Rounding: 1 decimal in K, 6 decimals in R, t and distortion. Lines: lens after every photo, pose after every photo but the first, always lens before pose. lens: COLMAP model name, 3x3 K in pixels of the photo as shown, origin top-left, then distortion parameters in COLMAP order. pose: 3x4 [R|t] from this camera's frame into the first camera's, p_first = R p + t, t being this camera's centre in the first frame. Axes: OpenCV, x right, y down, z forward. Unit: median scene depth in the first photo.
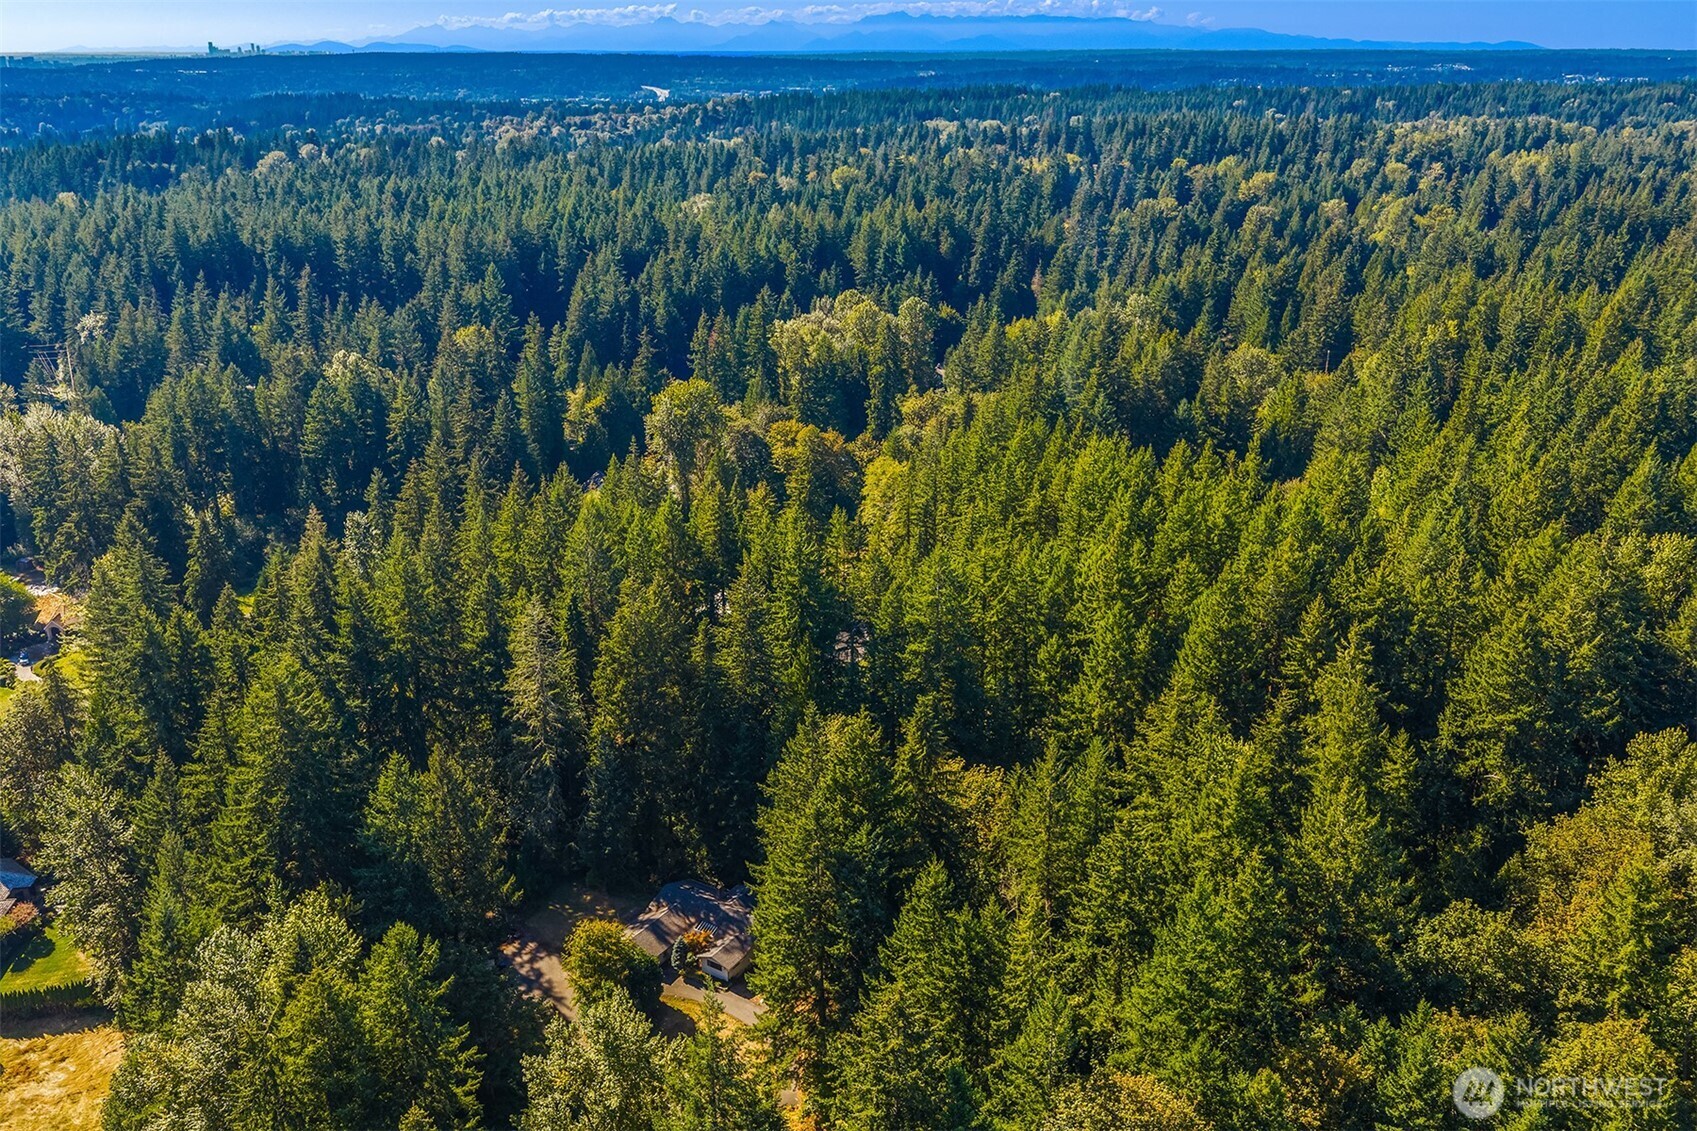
lens RADIAL K [[1410.8, 0, 848.5], [0, 1410.8, 565.5], [0, 0, 1]] dist [0.032833, -0.068672]
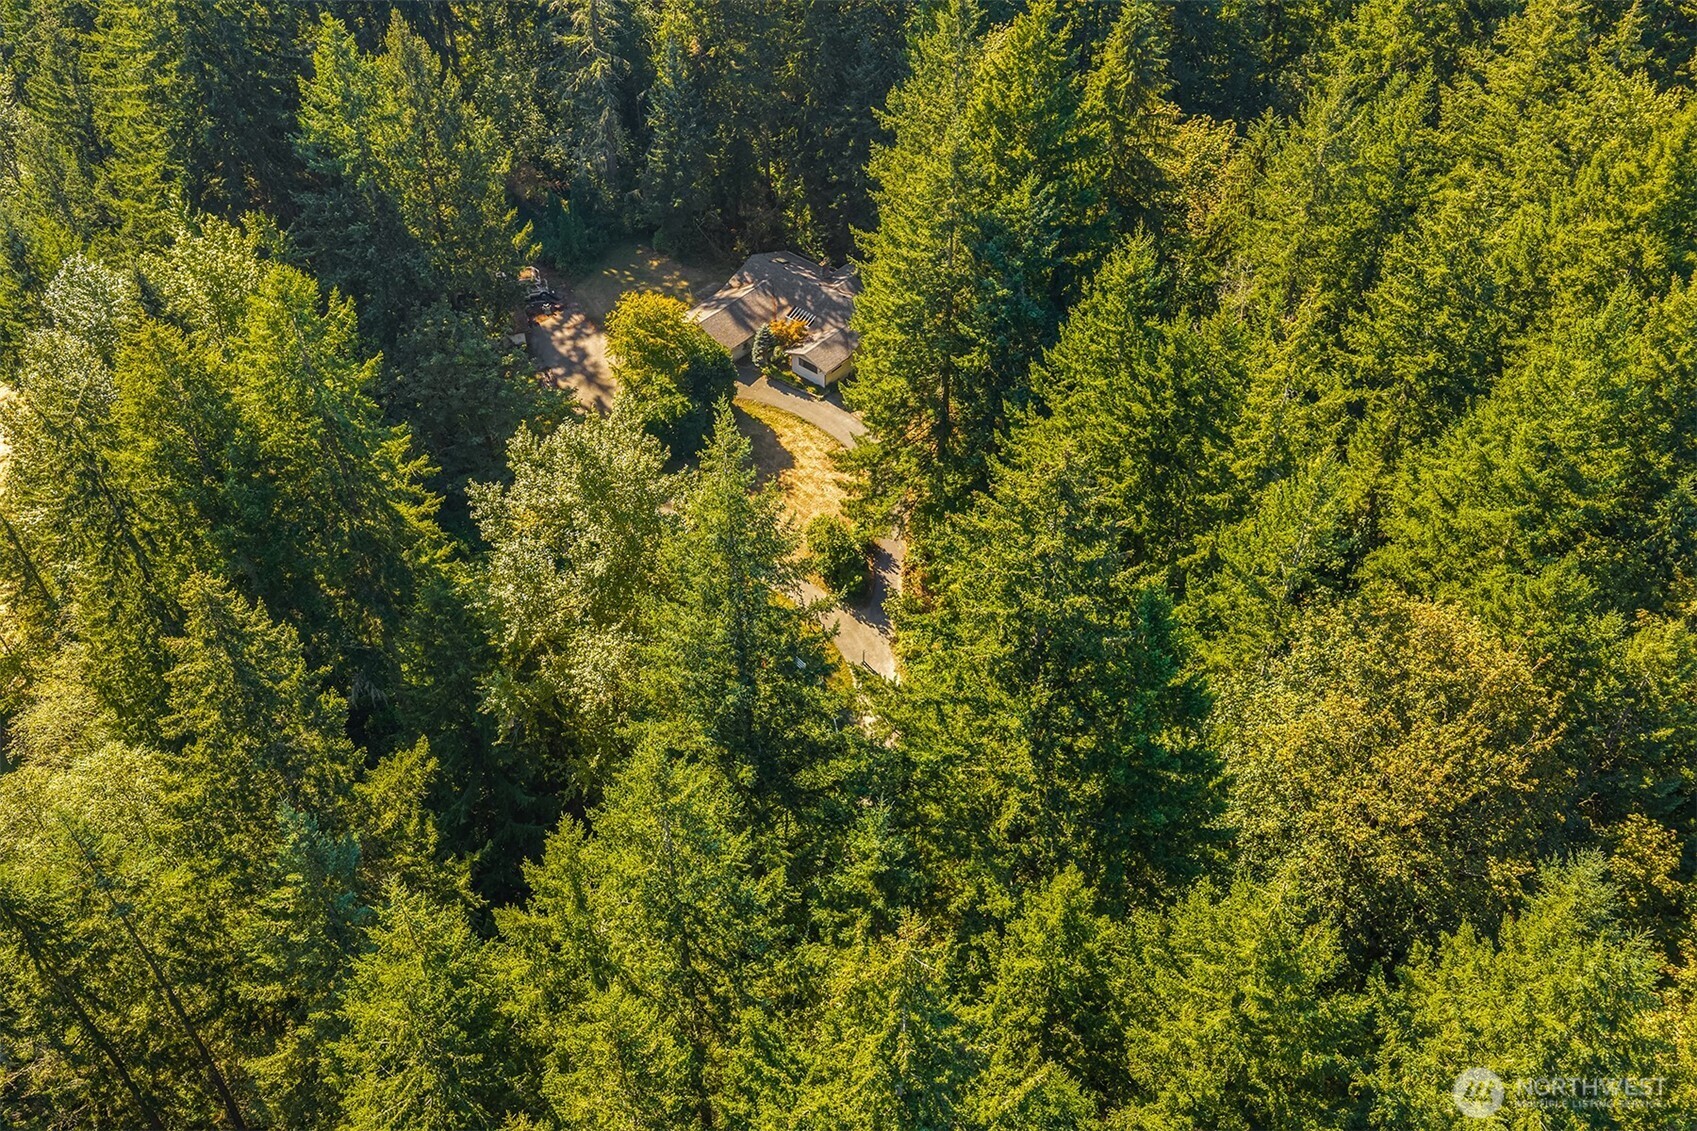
lens RADIAL K [[1410.8, 0, 848.5], [0, 1410.8, 565.5], [0, 0, 1]] dist [0.032833, -0.068672]
pose [[0.991615, 0.094493, -0.088150, 0.003464], [-0.050469, 0.911148, 0.408977, 0.083112], [0.118963, -0.401099, 0.908277, 0.323610]]
